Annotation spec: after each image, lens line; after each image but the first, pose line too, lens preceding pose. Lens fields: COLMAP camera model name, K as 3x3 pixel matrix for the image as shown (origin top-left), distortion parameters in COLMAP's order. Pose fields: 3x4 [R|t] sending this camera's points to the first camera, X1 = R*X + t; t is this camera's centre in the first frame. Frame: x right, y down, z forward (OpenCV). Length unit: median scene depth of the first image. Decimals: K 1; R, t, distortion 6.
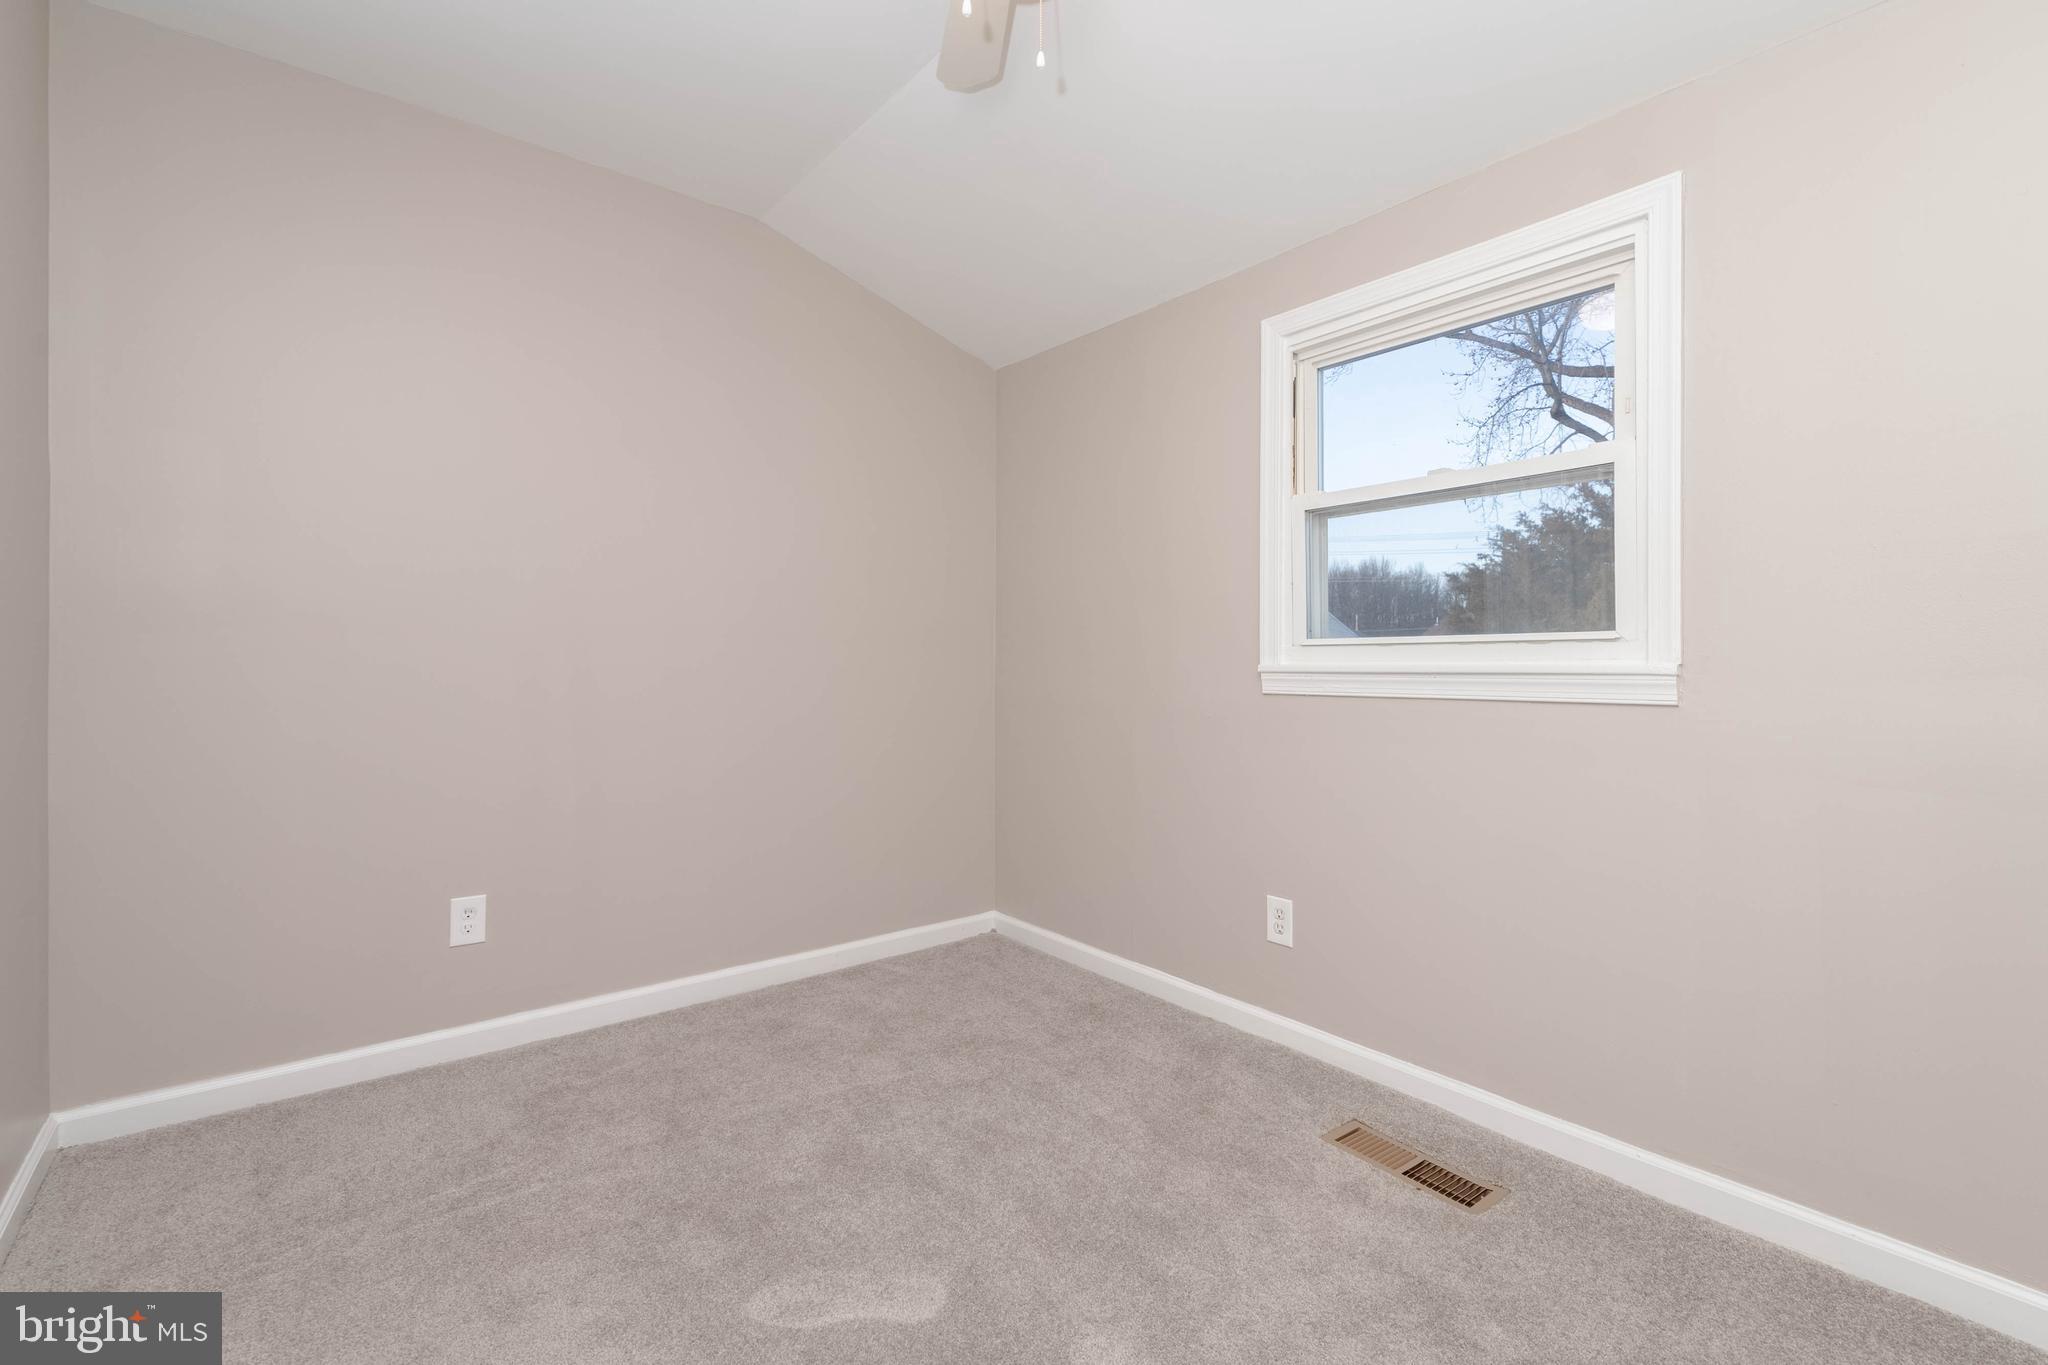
lens RADIAL K [[859.0, 0, 1038.5], [0, 859.0, 679.1], [0, 0, 1]] dist [0.001484, -0.005167]
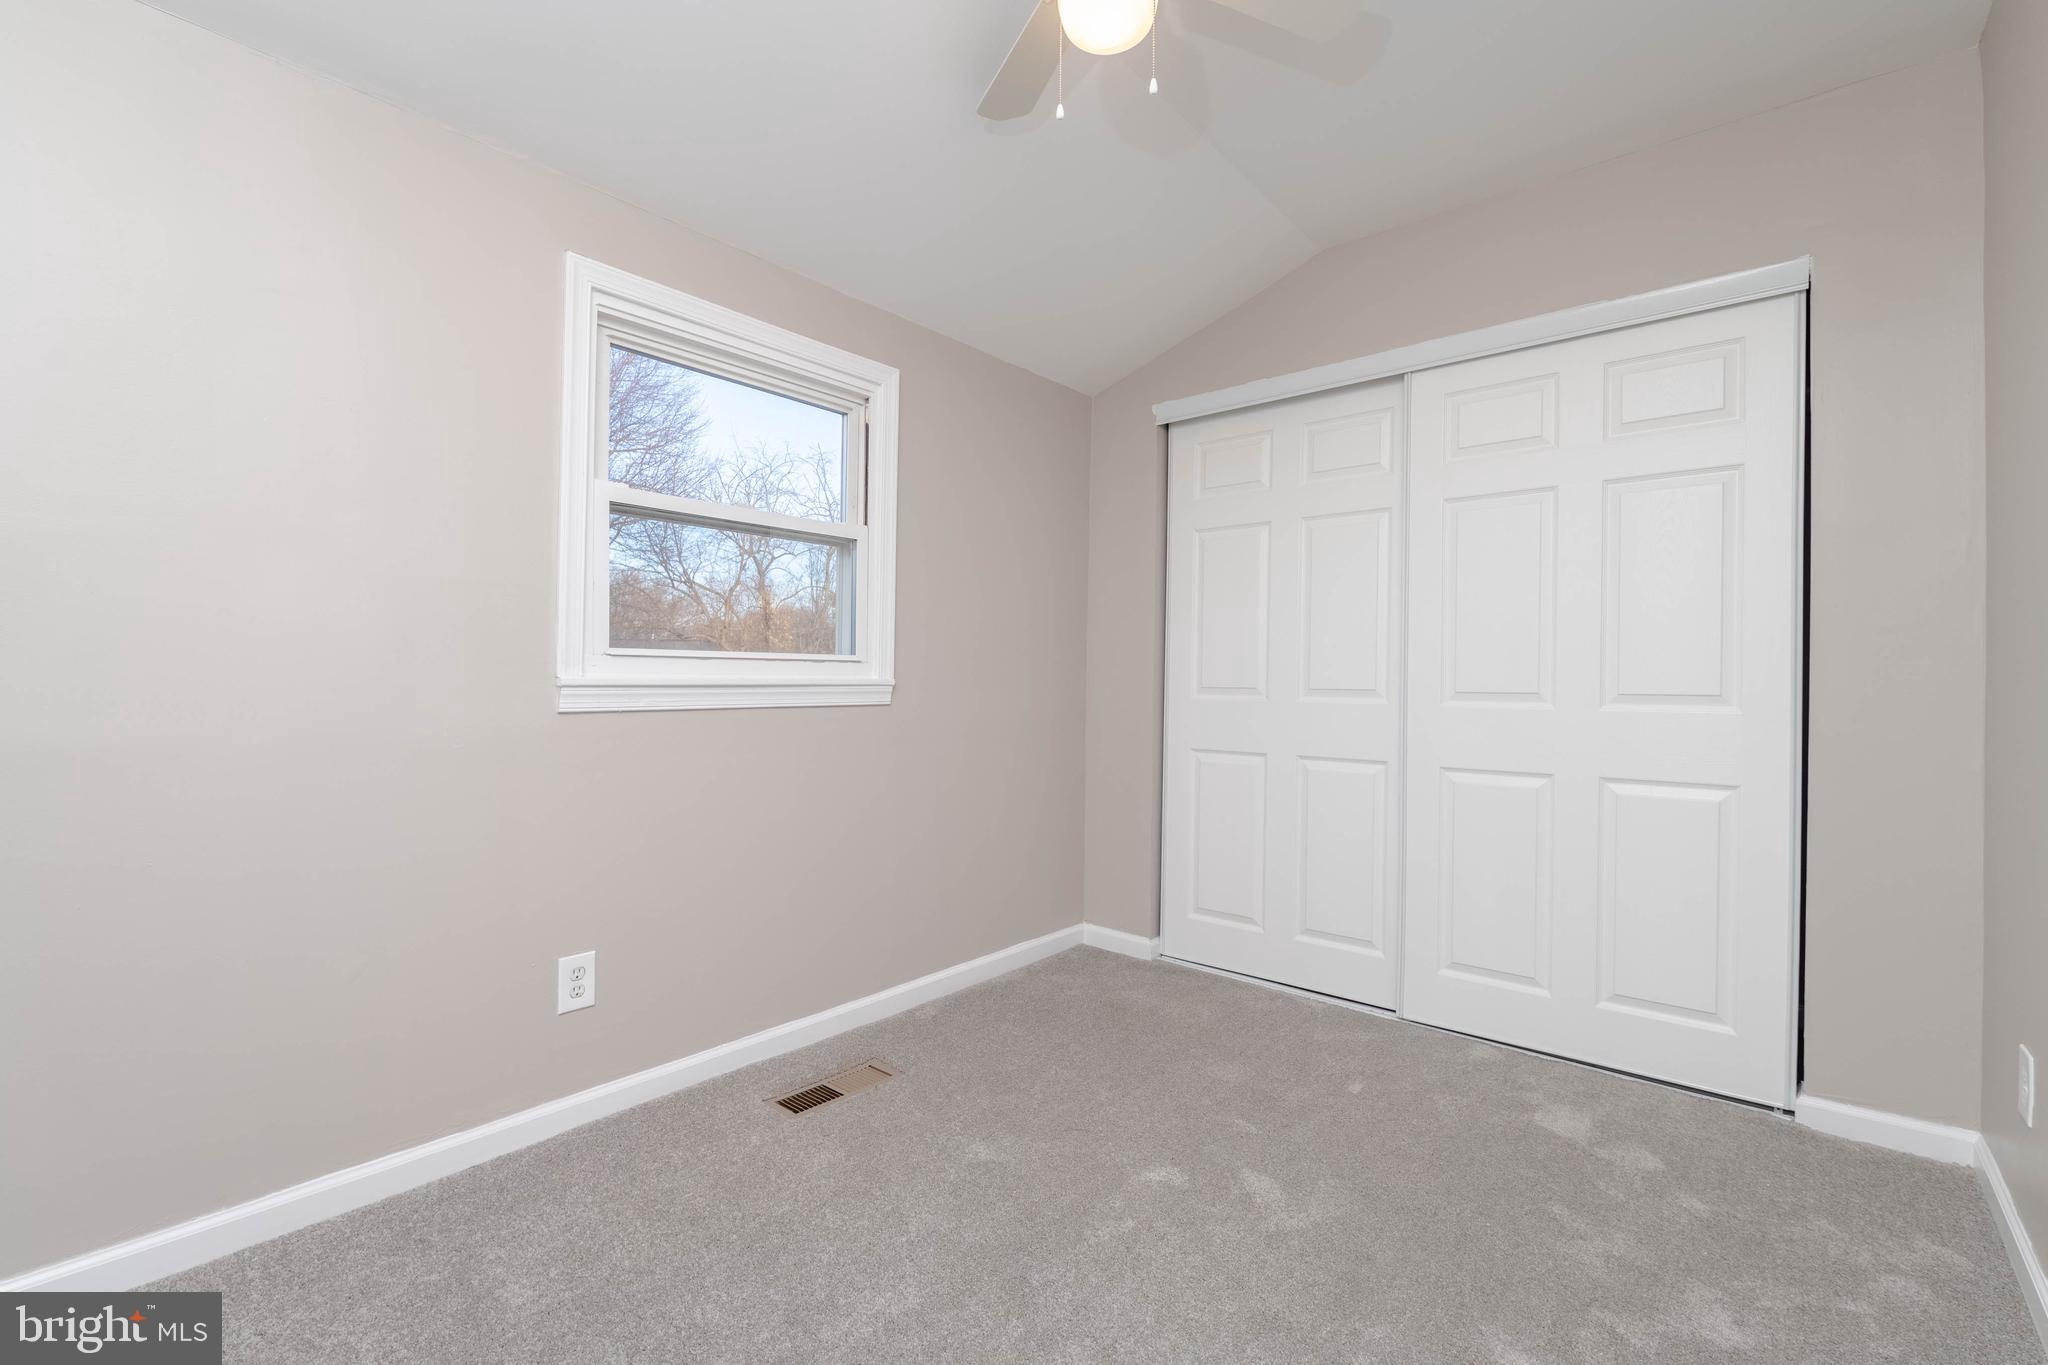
lens RADIAL K [[882.9, 0, 1029.9], [0, 882.9, 688.9], [0, 0, 1]] dist [0.000642, -0.013362]
pose [[-0.176263, -0.028546, 0.983929, -0.695592], [-0.007466, 0.999589, 0.027663, -0.034617], [-0.984315, -0.002470, -0.176404, 0.783799]]
